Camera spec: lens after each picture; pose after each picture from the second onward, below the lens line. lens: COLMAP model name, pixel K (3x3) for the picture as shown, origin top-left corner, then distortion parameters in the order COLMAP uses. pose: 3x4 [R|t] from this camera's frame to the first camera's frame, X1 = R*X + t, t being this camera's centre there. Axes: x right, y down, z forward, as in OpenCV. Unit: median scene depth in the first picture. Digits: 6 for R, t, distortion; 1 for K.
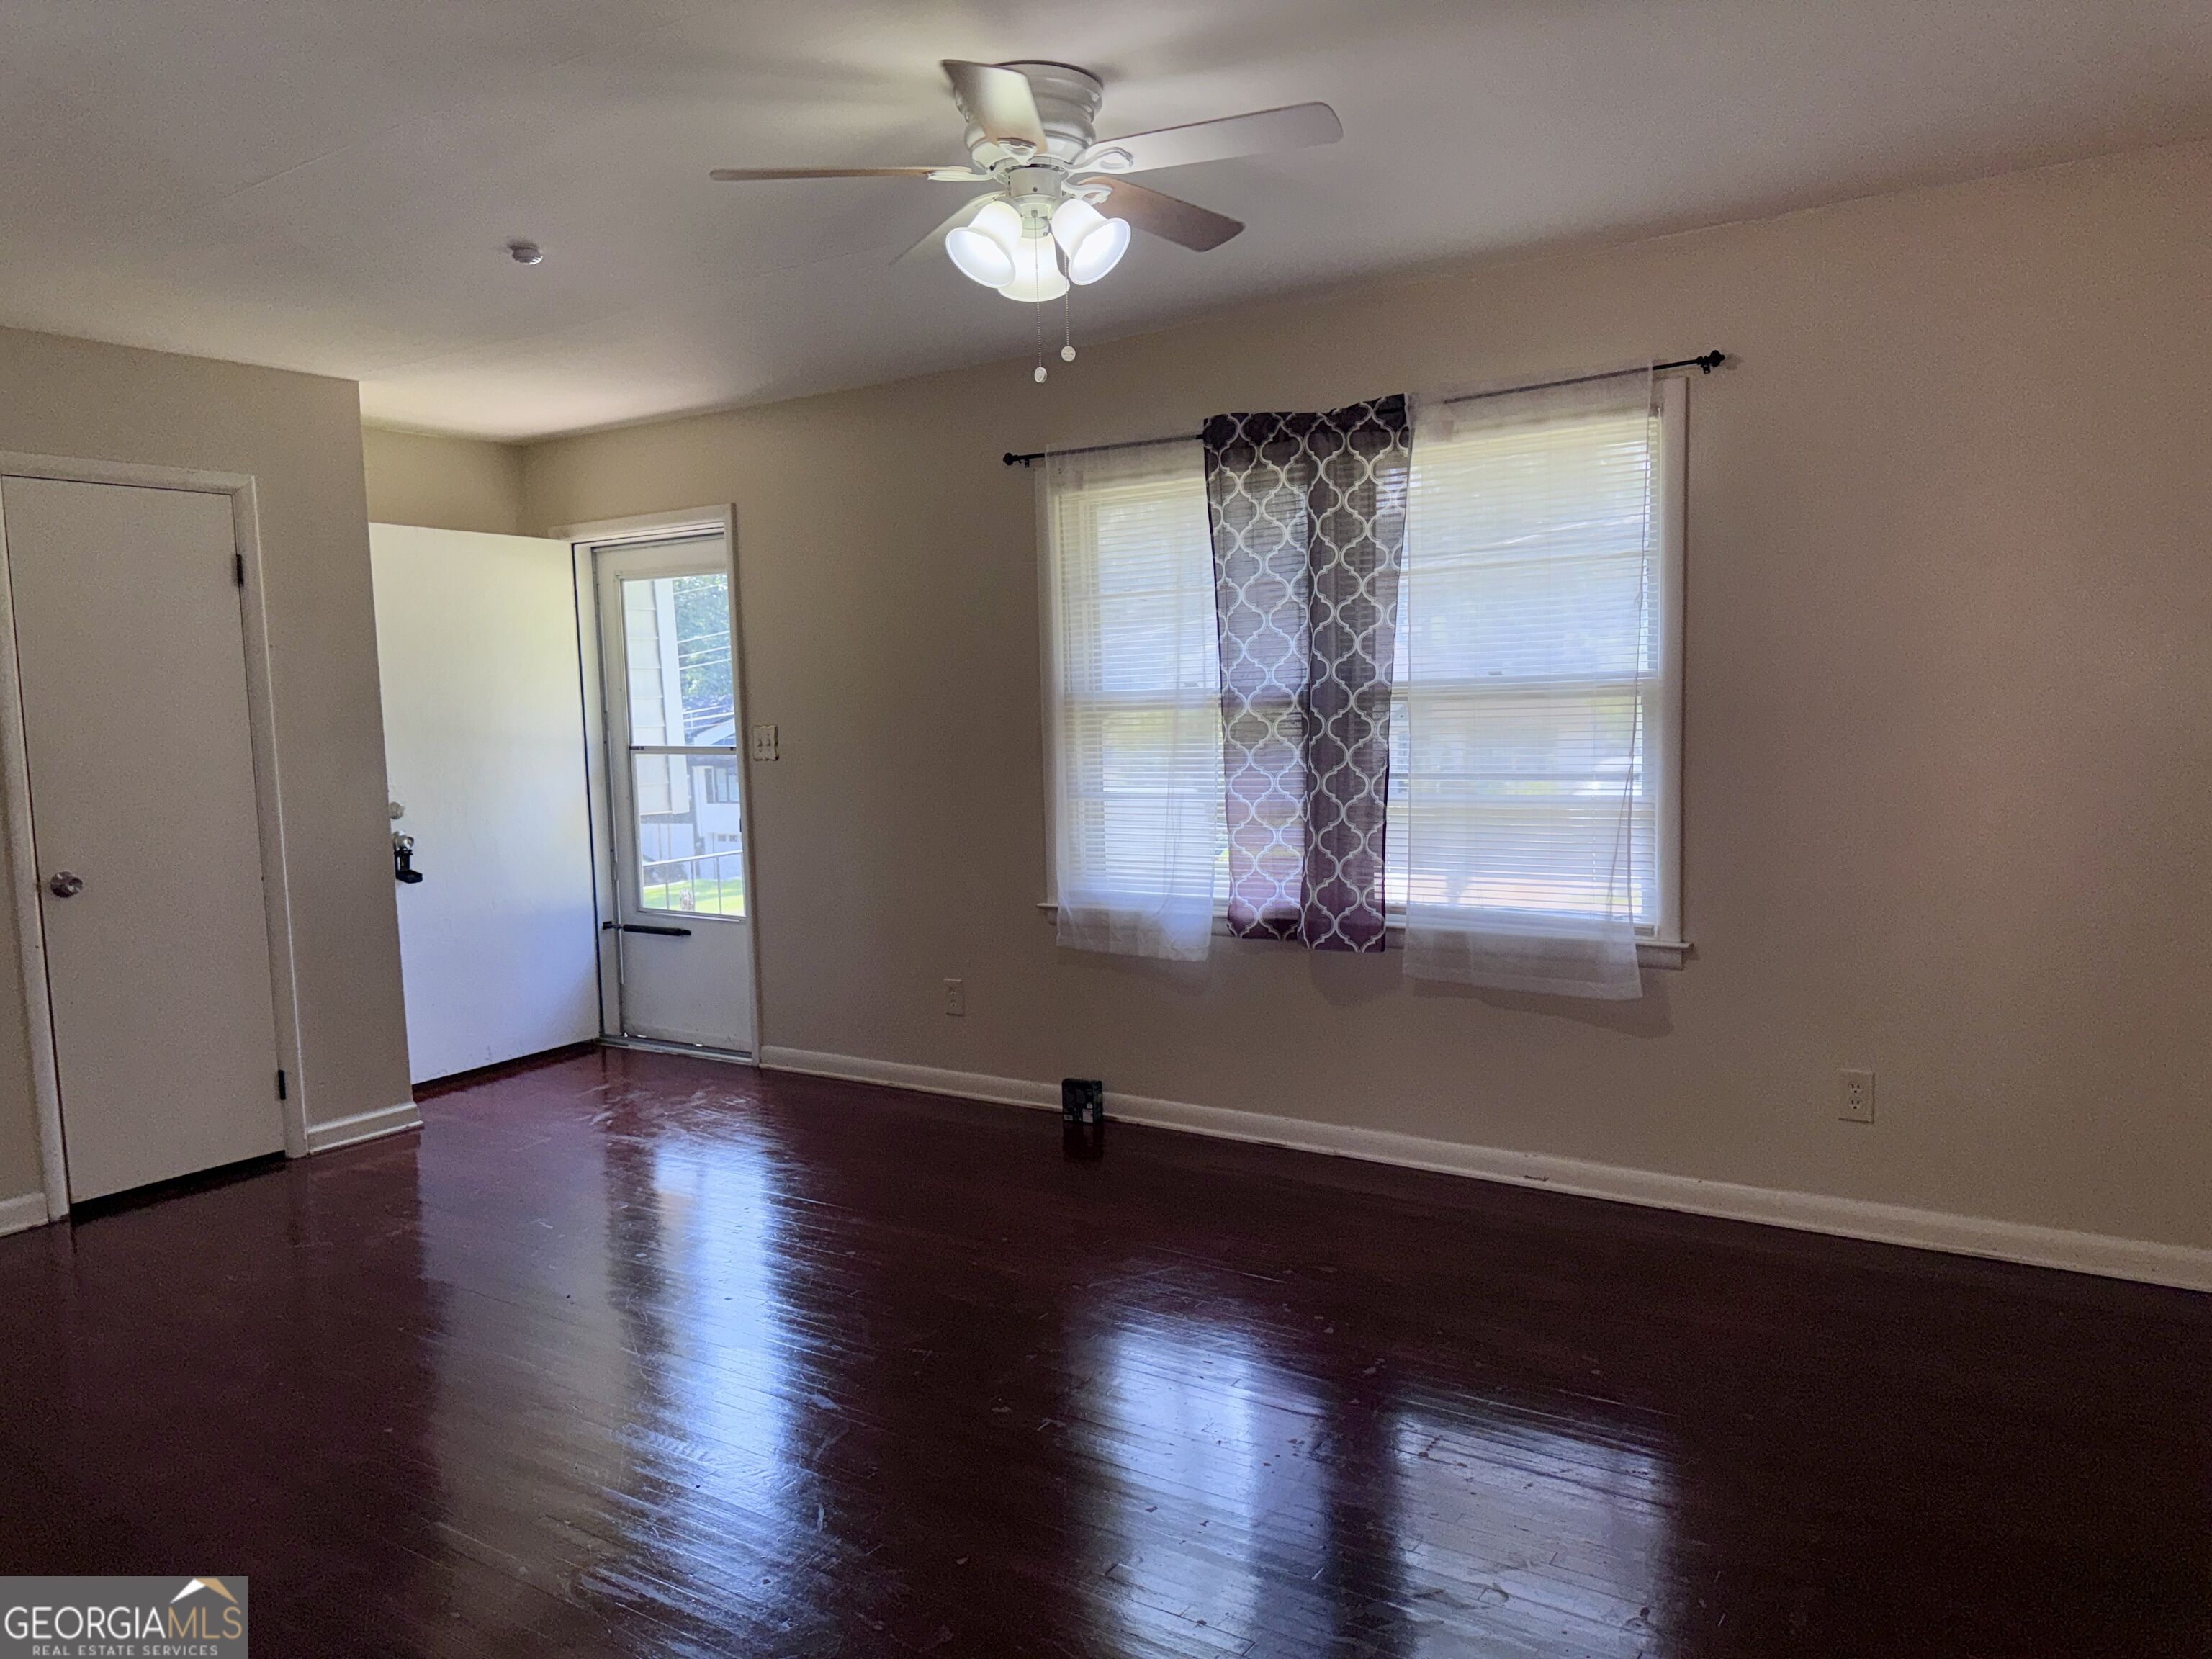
lens RADIAL K [[1544.9, 0, 1106.0], [0, 1544.9, 829.5], [0, 0, 1]] dist [0.036688, -0.049303]
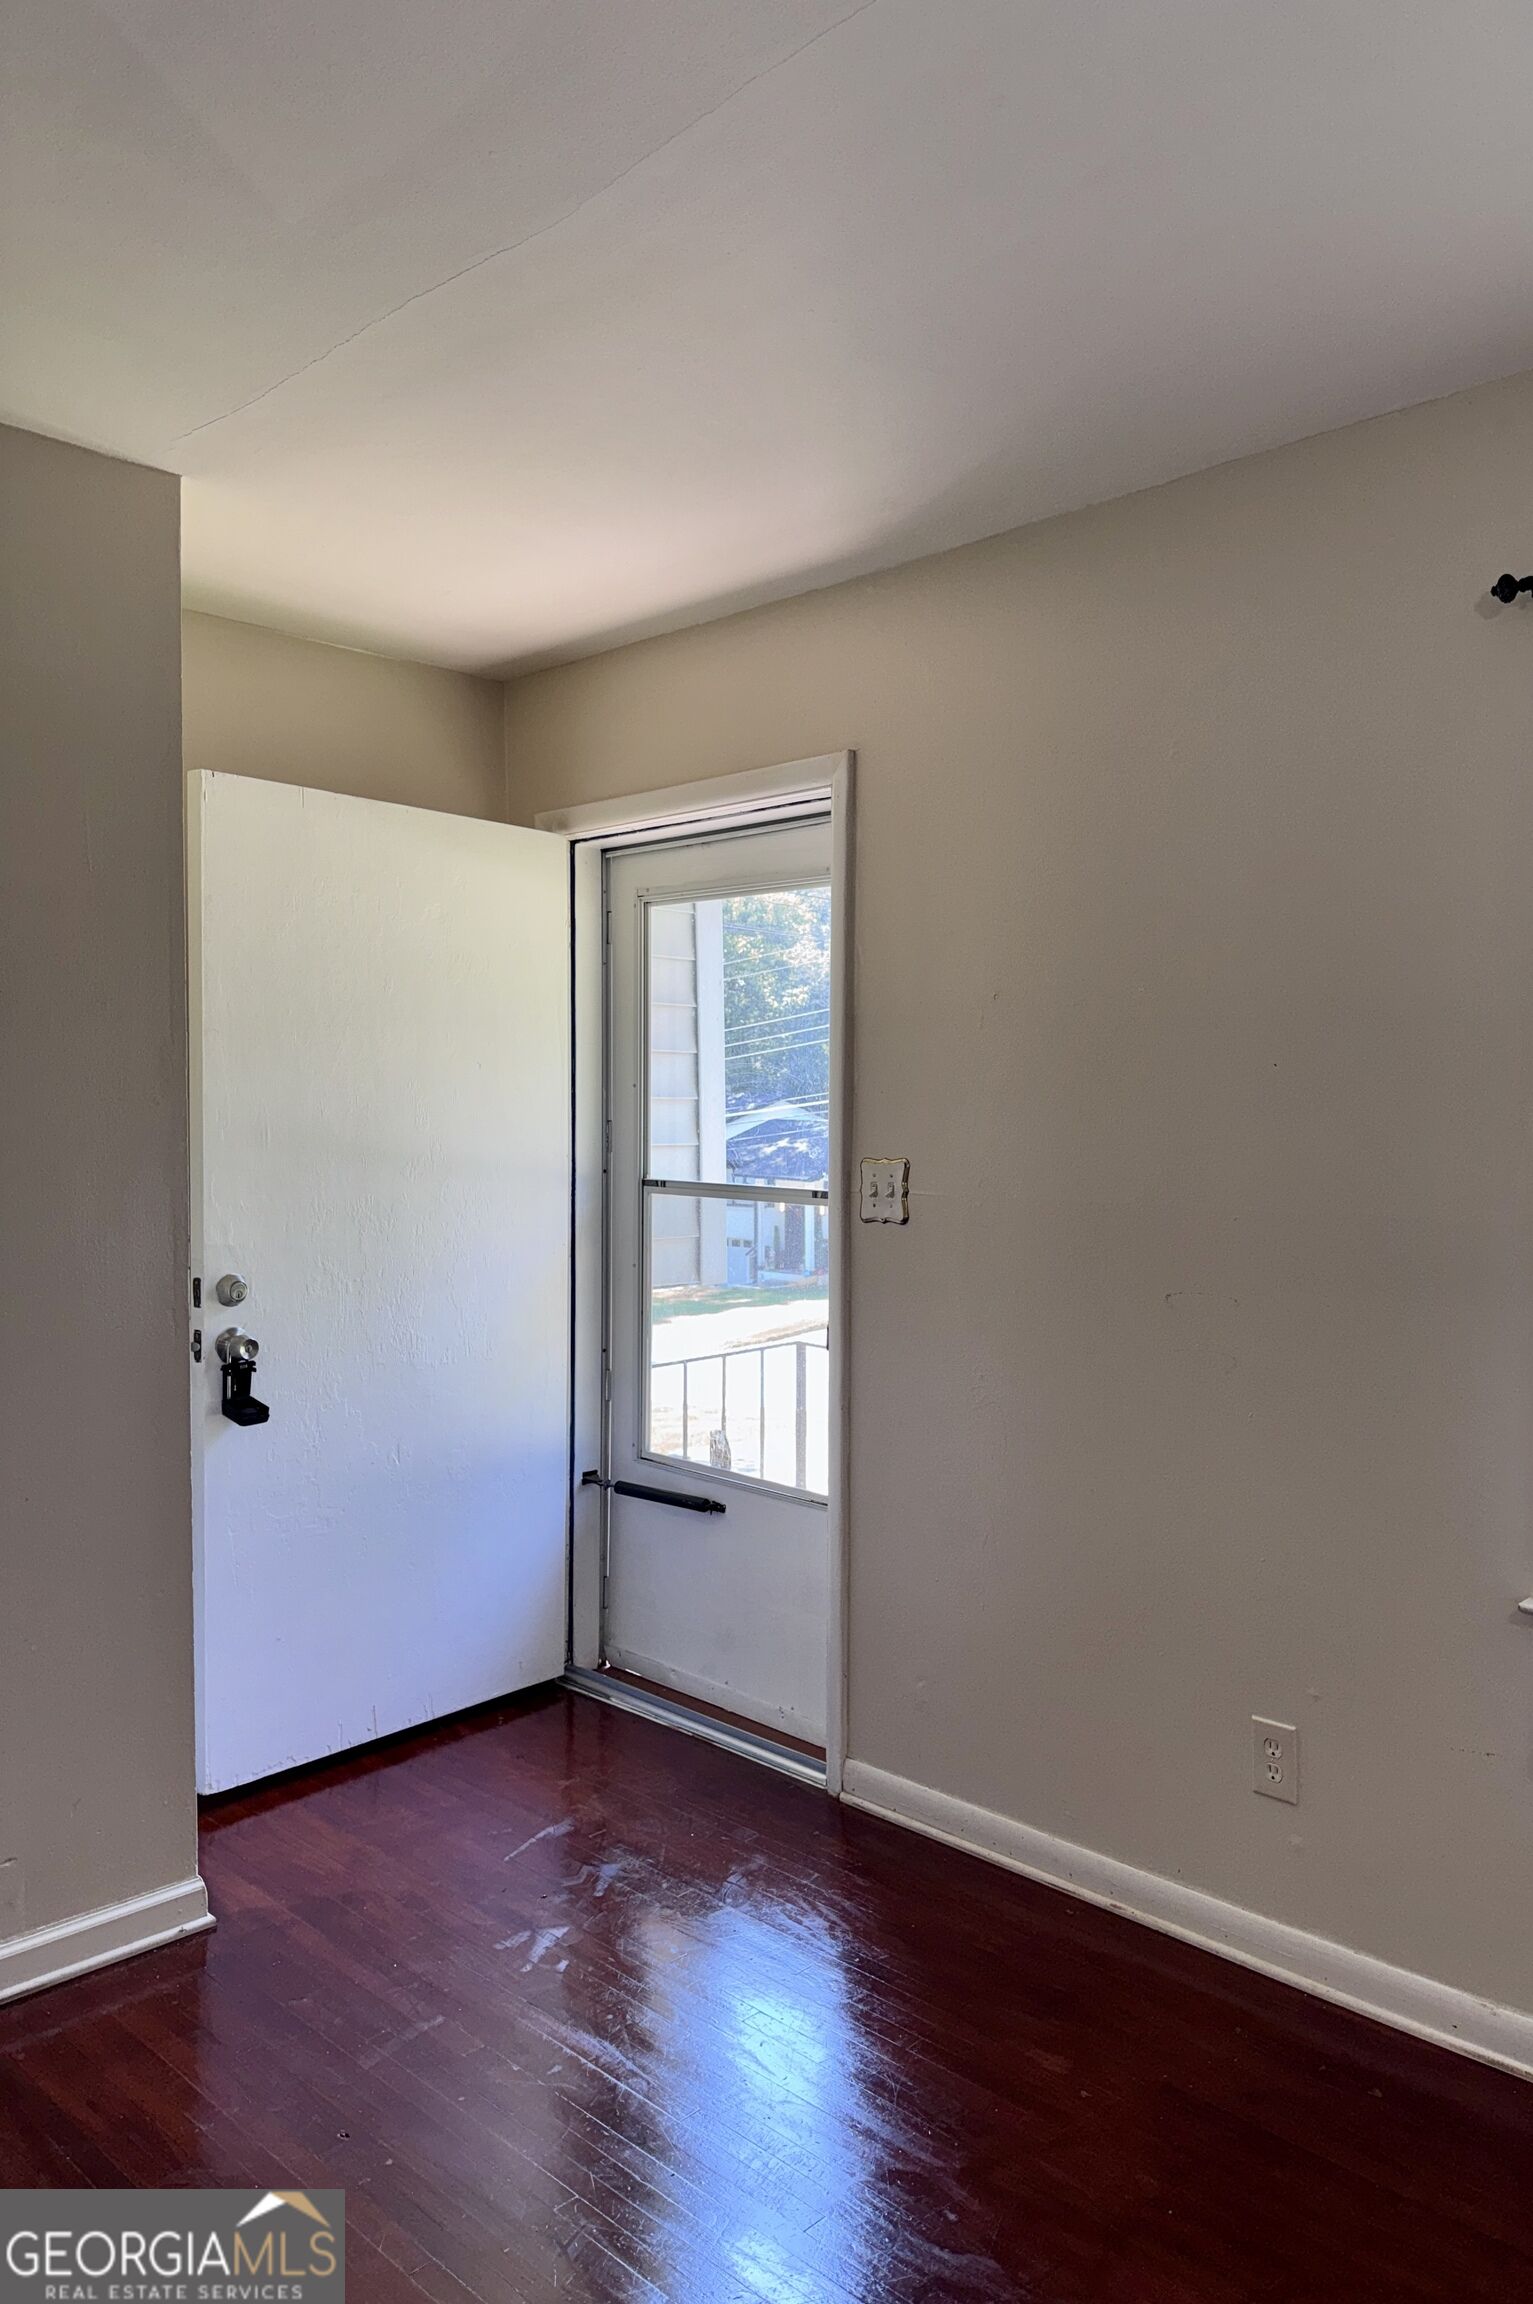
lens RADIAL K [[1691.4, 0, 766.5], [0, 1691.4, 1152.0], [0, 0, 1]] dist [0.093026, -0.001925]
pose [[0.975095, 0.040809, -0.218001, -0.122555], [-0.053776, 0.997098, -0.053885, -0.032782], [0.215169, 0.064266, 0.974460, 0.384029]]
